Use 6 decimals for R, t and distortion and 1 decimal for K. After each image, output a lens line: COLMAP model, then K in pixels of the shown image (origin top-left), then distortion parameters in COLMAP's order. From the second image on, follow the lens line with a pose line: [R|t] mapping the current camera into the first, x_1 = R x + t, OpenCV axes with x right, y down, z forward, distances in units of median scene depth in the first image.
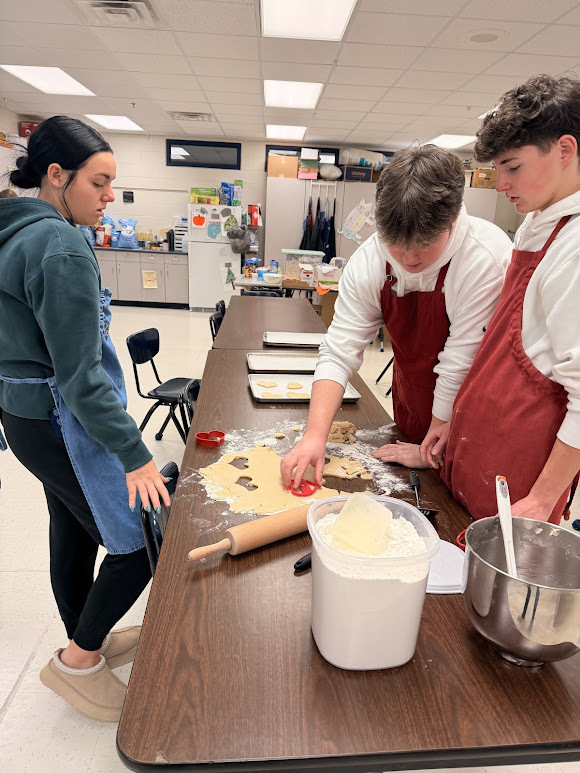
lens RADIAL K [[575.4, 0, 290.0], [0, 575.4, 386.5], [0, 0, 1]] dist [0.009045, -0.001749]
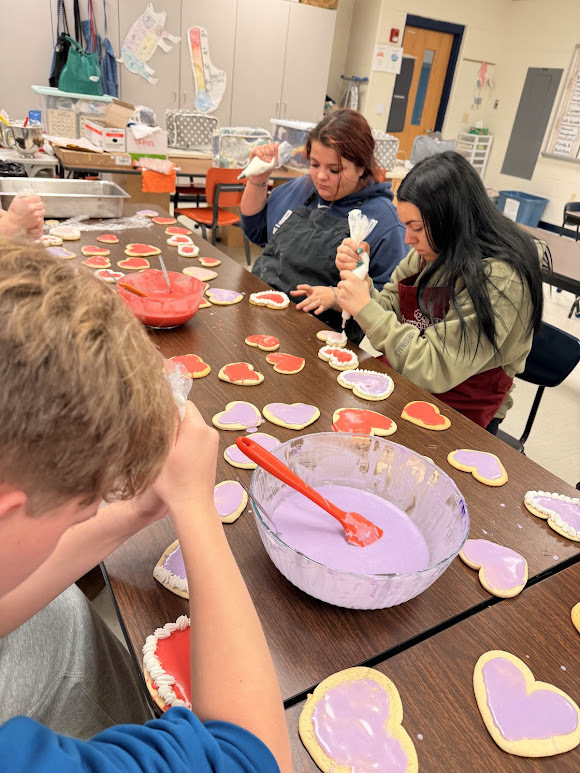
lens RADIAL K [[575.4, 0, 290.0], [0, 575.4, 386.5], [0, 0, 1]] dist [0.009045, -0.001749]
pose [[0.903273, -0.160312, 0.397993, -0.062306], [0.063435, 0.967280, 0.245652, -0.078008], [-0.424352, -0.196644, 0.883887, 0.344324]]
